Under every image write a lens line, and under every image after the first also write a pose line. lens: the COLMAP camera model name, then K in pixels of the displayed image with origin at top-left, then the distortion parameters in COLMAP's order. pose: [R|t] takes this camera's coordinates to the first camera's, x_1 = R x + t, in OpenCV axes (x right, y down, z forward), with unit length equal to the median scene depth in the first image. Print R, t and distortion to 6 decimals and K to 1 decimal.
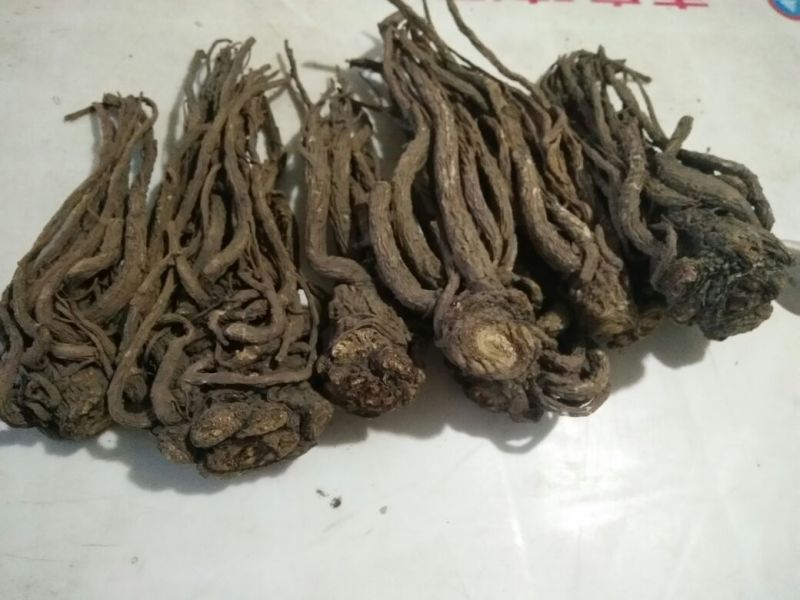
lens RADIAL K [[620.7, 0, 404.5], [0, 620.7, 323.9], [0, 0, 1]] dist [0.085422, -0.136990]
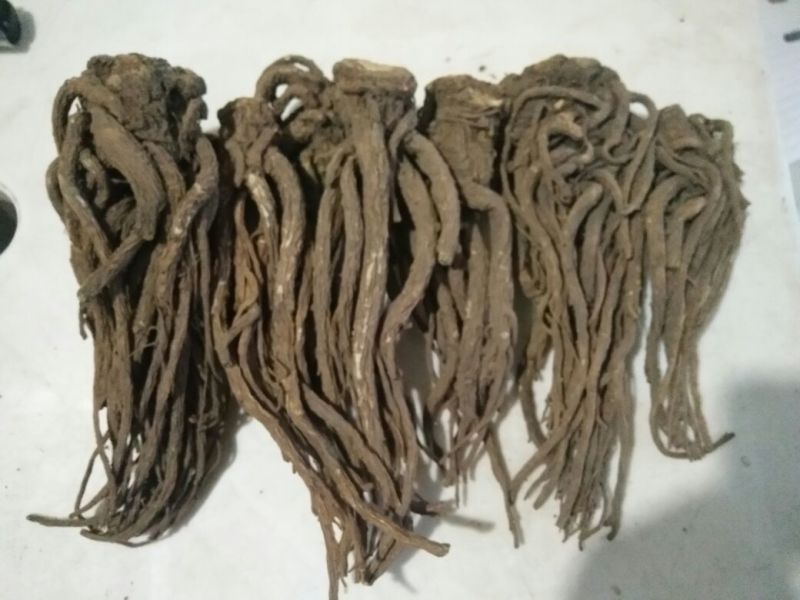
lens RADIAL K [[620.7, 0, 404.5], [0, 620.7, 323.9], [0, 0, 1]] dist [0.085422, -0.136990]
pose [[-0.972612, -0.164549, -0.164162, 0.174245], [0.030401, -0.790264, 0.612012, -0.918385], [-0.230437, 0.590260, 0.773623, 0.289603]]
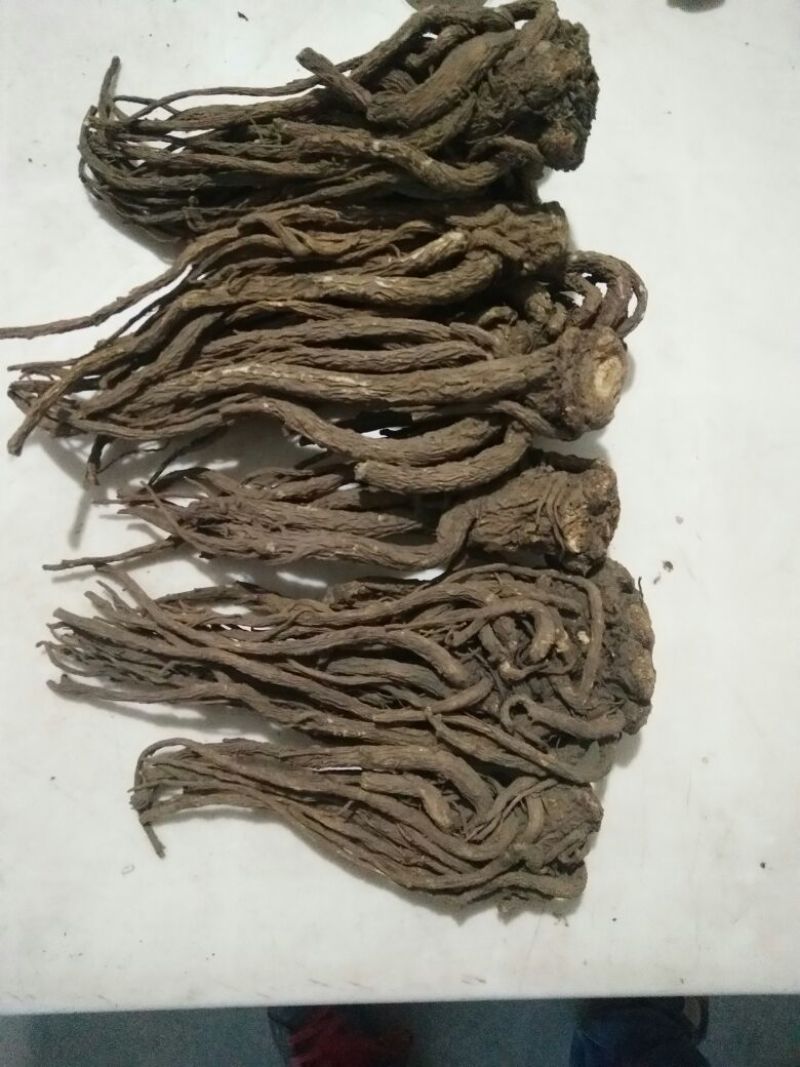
lens RADIAL K [[818.2, 0, 375.0], [0, 818.2, 544.9], [0, 0, 1]] dist [0.099956, -0.128986]
pose [[0.150173, -0.987889, -0.039021, -0.088293], [0.903938, 0.121211, 0.410127, -0.632030], [-0.400431, -0.096863, 0.911193, -0.008109]]
